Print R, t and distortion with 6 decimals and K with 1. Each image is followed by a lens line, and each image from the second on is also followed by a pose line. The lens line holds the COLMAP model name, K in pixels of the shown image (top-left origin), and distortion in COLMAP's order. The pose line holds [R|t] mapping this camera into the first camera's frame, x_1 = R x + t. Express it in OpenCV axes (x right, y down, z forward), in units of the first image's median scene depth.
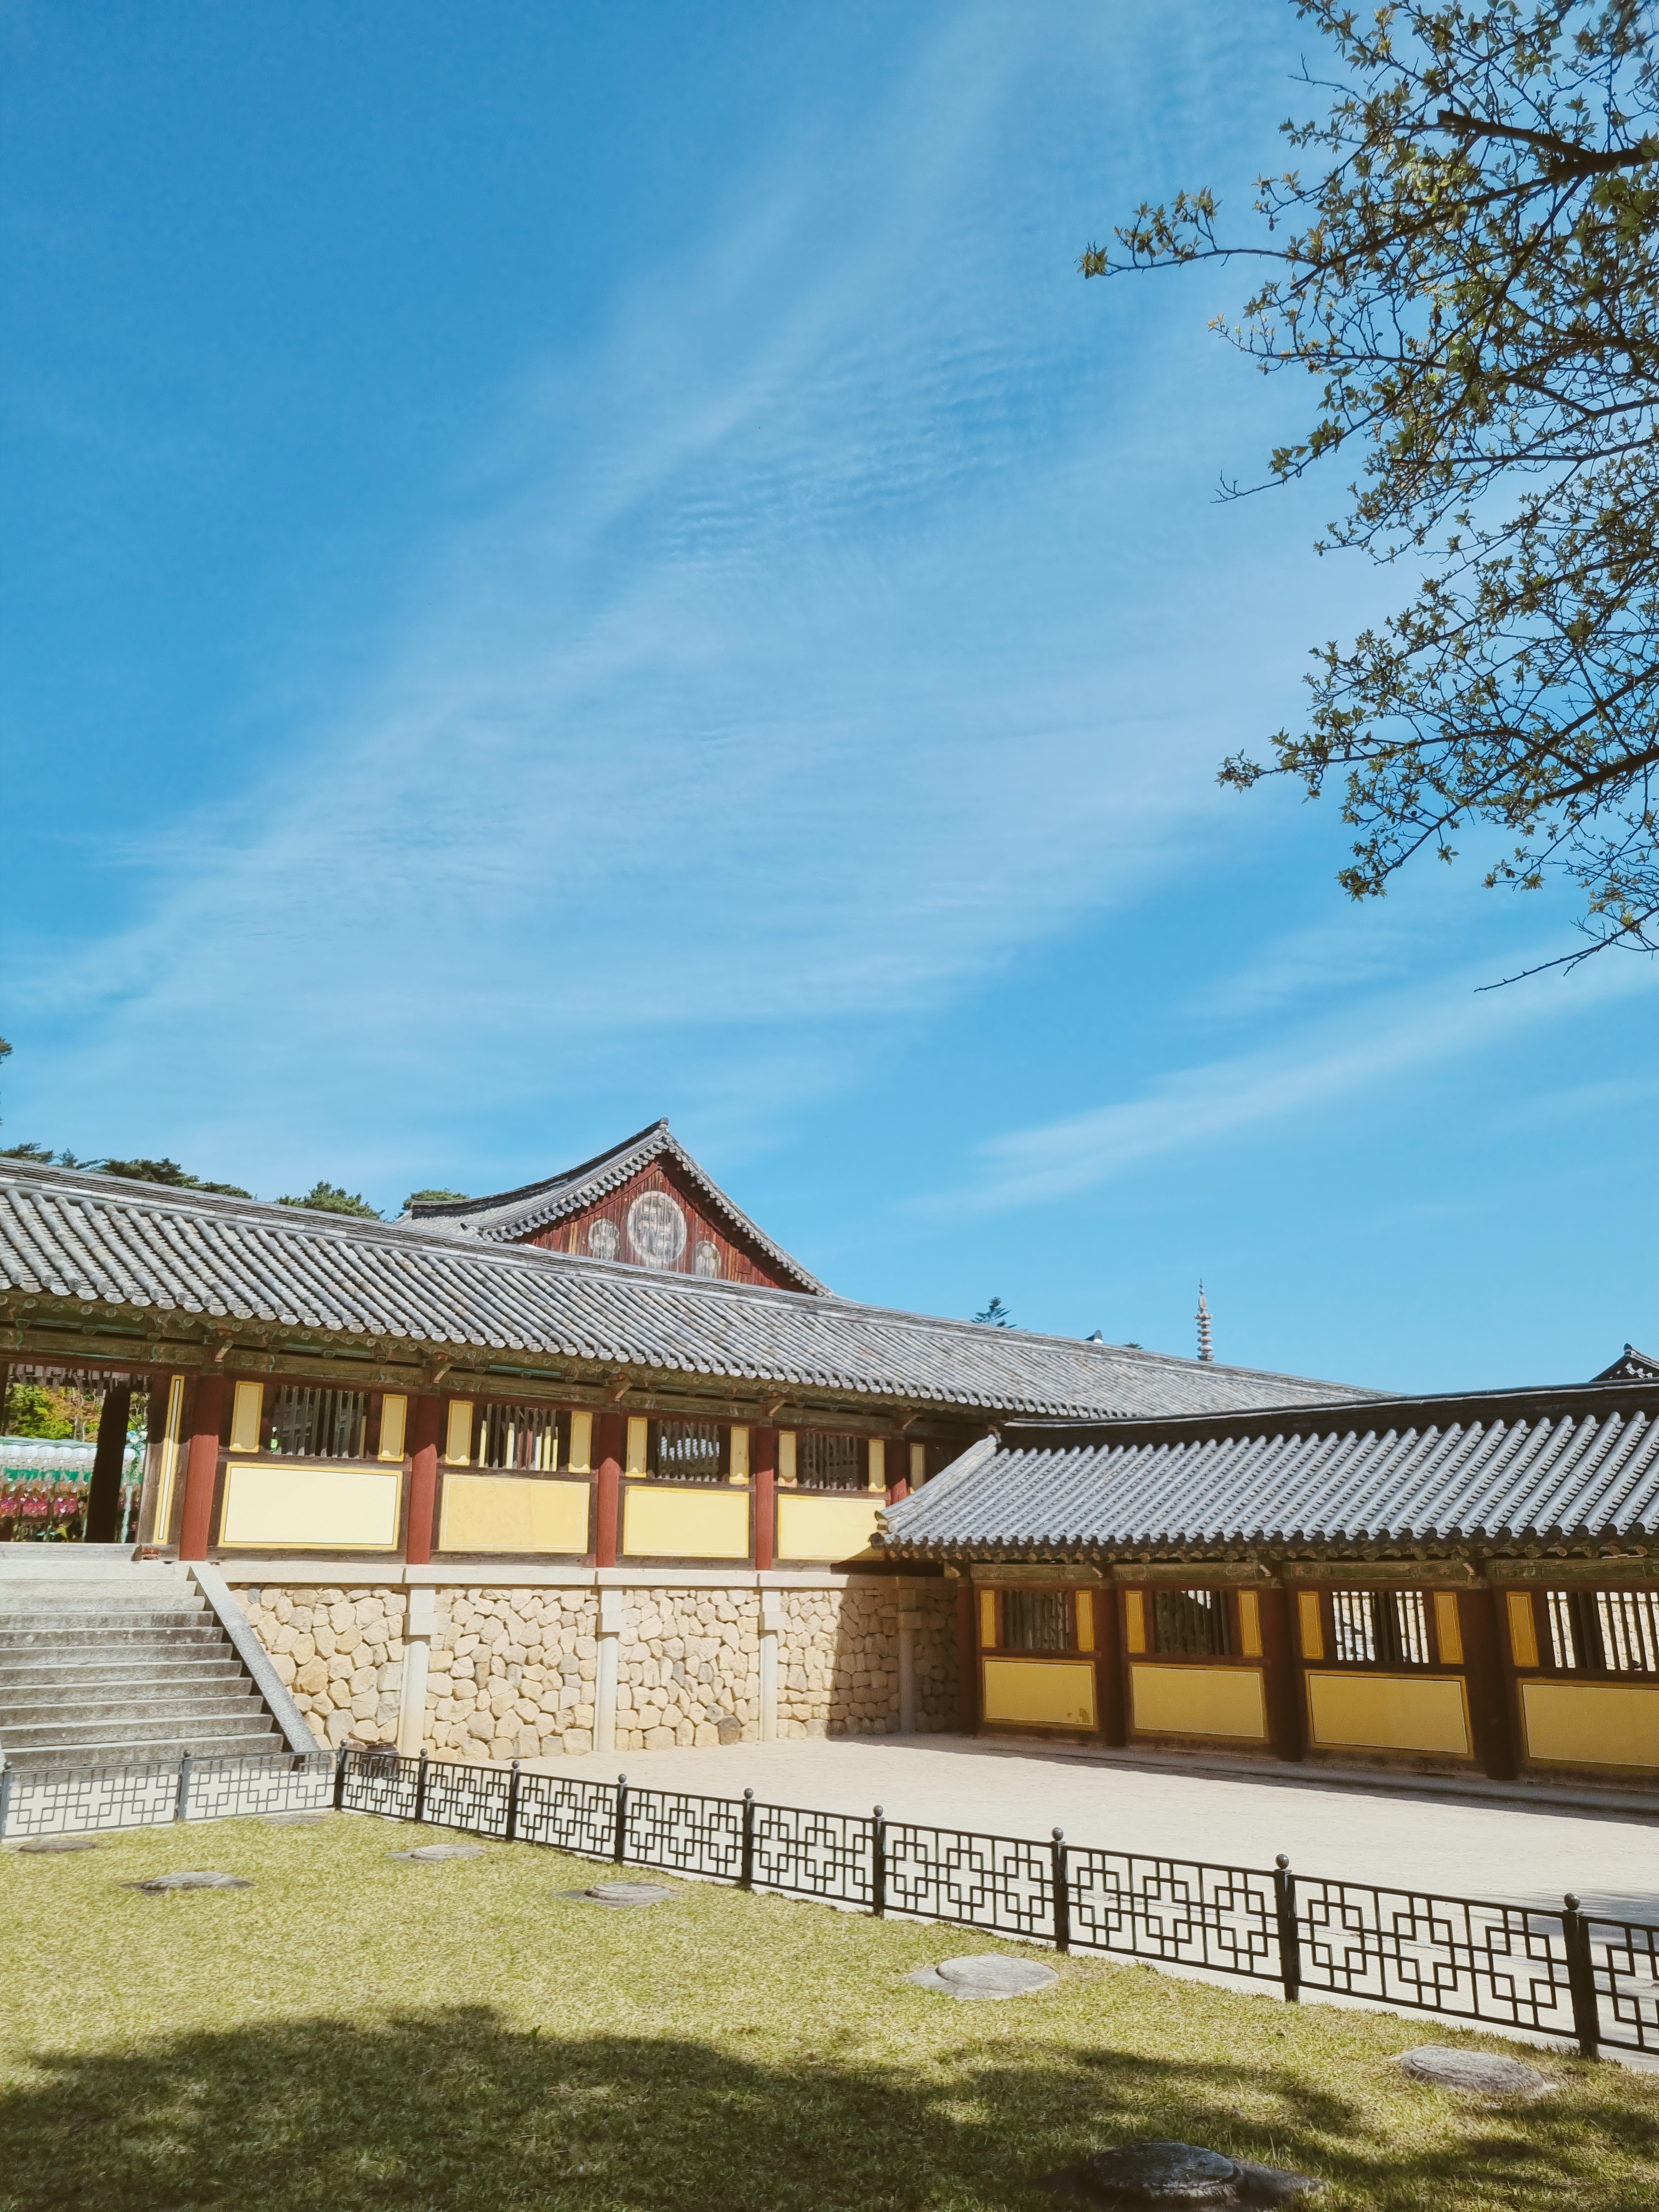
lens RADIAL K [[1670.3, 0, 833.6], [0, 1670.3, 1060.7], [0, 0, 1]] dist [0.054425, -0.035920]
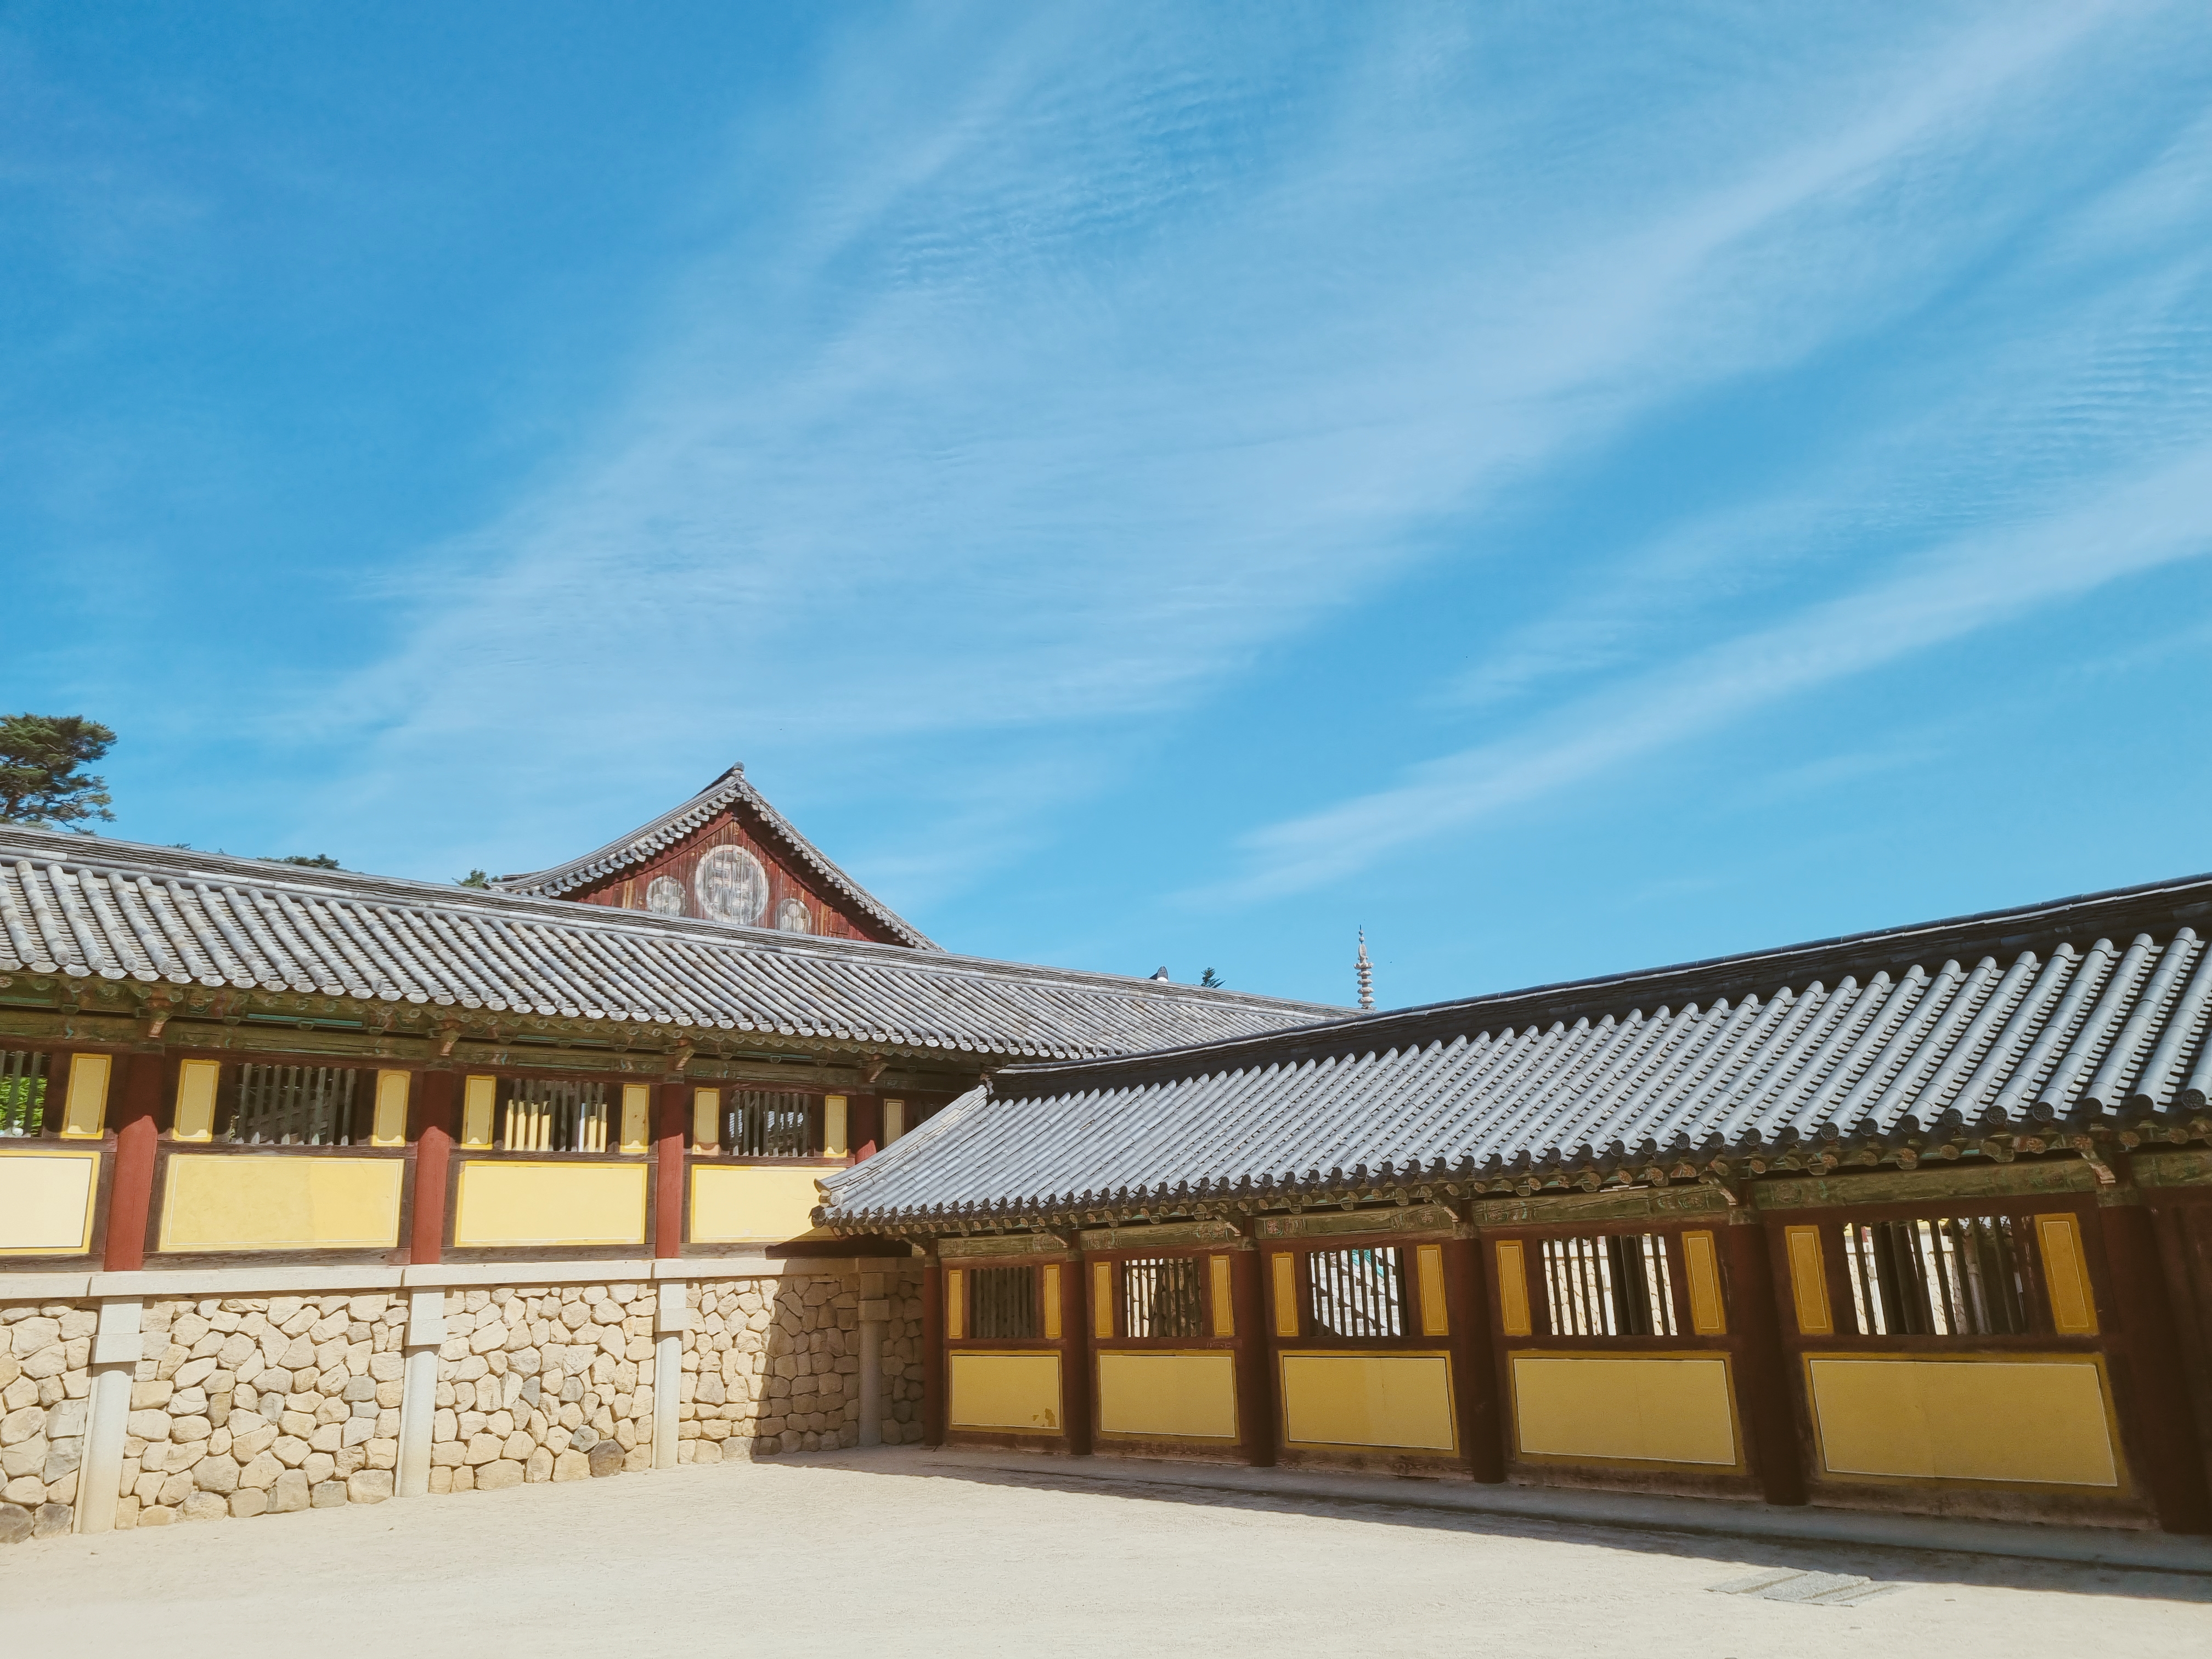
lens RADIAL K [[1546.3, 0, 1104.0], [0, 1546.3, 729.9], [0, 0, 1]] dist [-0.005640, 0.003591]
pose [[0.998814, -0.047863, -0.008964, 0.183593], [0.047595, 0.998474, -0.028009, 0.074918], [0.010291, 0.027549, 0.999567, 0.233676]]
